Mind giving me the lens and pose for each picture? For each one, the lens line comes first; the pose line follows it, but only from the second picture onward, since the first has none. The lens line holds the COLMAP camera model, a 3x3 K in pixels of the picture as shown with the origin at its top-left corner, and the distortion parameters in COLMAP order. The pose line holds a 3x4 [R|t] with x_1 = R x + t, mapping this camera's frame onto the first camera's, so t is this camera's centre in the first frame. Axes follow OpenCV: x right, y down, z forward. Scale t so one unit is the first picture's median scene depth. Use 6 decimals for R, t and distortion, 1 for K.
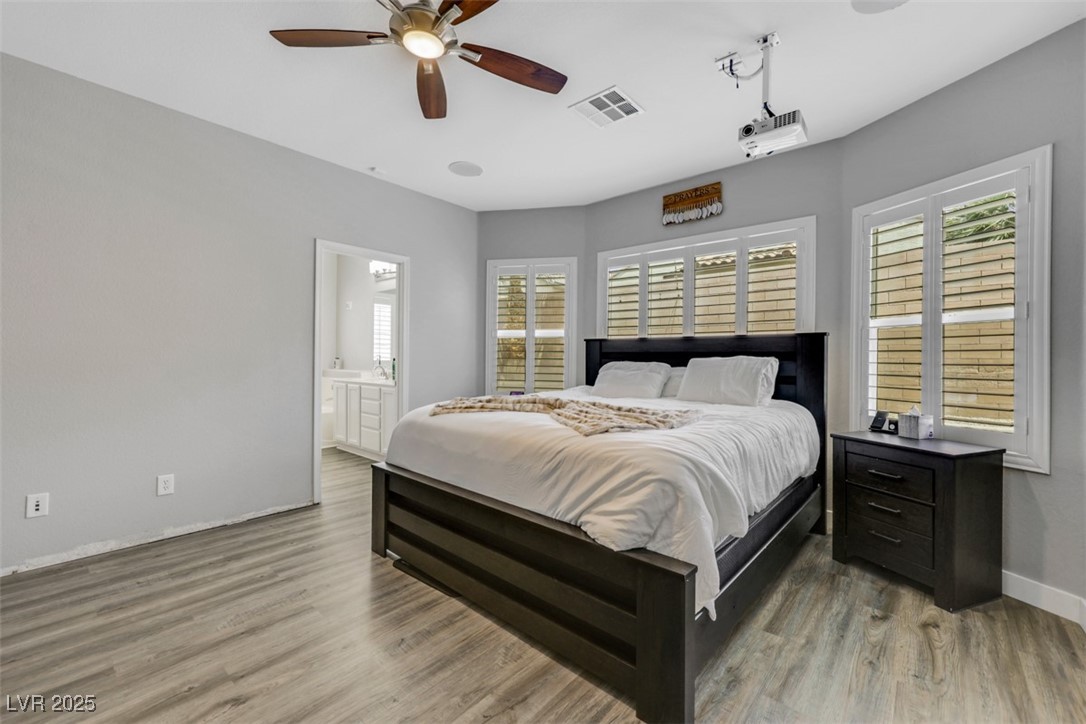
lens RADIAL K [[449.1, 0, 553.1], [0, 449.1, 357.9], [0, 0, 1]] dist [0.001673, 0.000013]
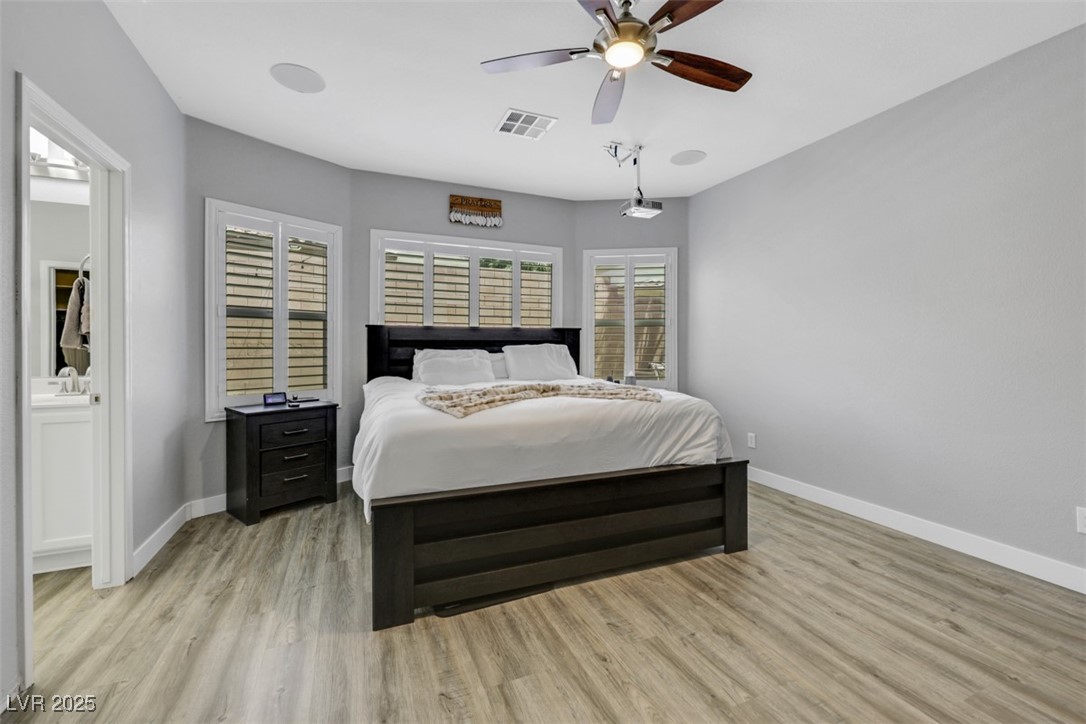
lens RADIAL K [[449.1, 0, 545.0], [0, 449.1, 351.0], [0, 0, 1]] dist [0.001673, 0.000013]
pose [[0.443436, -0.018495, 0.896115, -0.719191], [0.005591, 0.999825, 0.017869, -0.006017], [-0.896289, -0.002914, 0.443461, 0.376660]]
